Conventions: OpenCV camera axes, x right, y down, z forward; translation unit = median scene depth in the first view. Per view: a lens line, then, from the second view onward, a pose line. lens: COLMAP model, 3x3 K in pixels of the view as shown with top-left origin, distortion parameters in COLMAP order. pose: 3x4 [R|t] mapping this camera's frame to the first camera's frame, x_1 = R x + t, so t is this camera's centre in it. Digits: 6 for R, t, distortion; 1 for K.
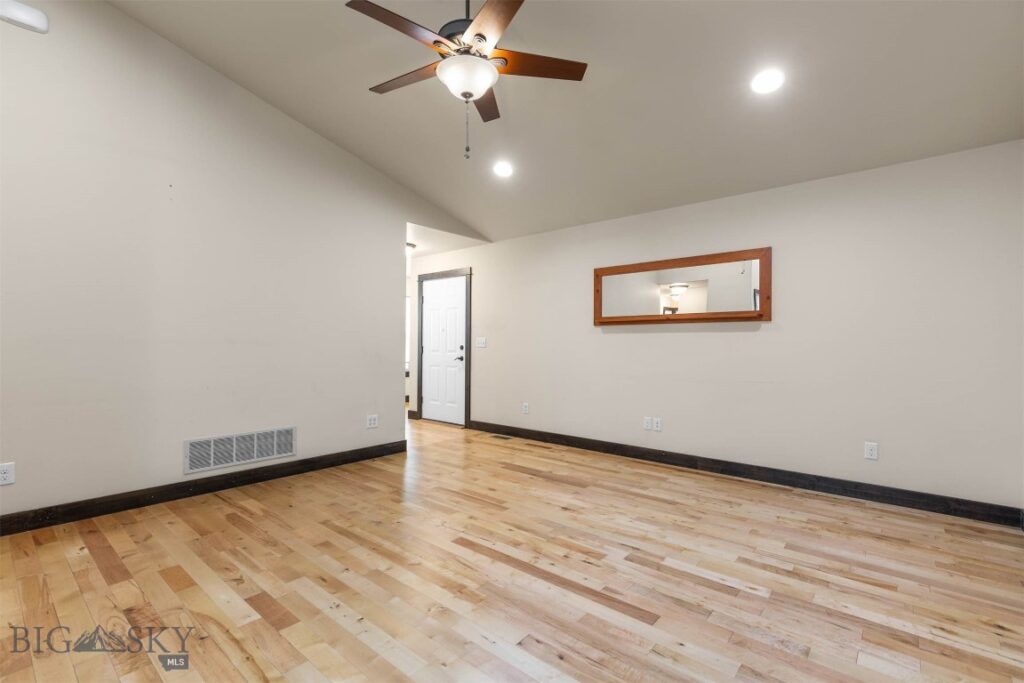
lens RADIAL K [[459.5, 0, 511.8], [0, 459.5, 342.7], [0, 0, 1]] dist [0.003567, -0.000196]
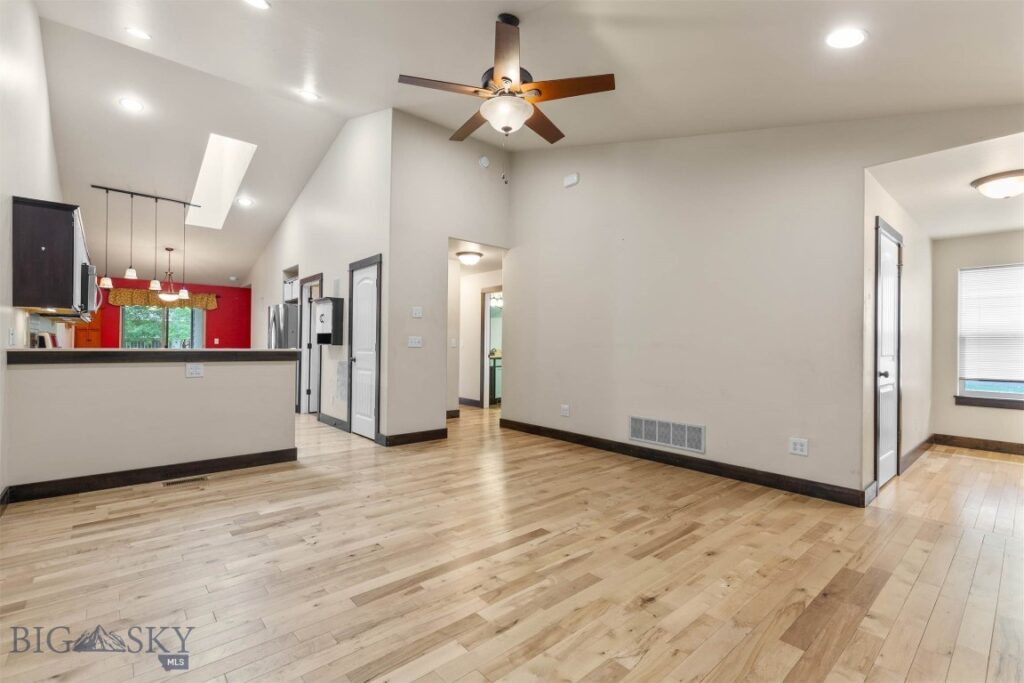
lens RADIAL K [[459.5, 0, 513.0], [0, 459.5, 340.3], [0, 0, 1]] dist [0.003567, -0.000196]
pose [[-0.138496, -0.015418, -0.990243, 0.728048], [-0.007766, 0.999865, -0.014482, 0.006859], [0.990333, 0.005684, -0.138597, 0.828865]]
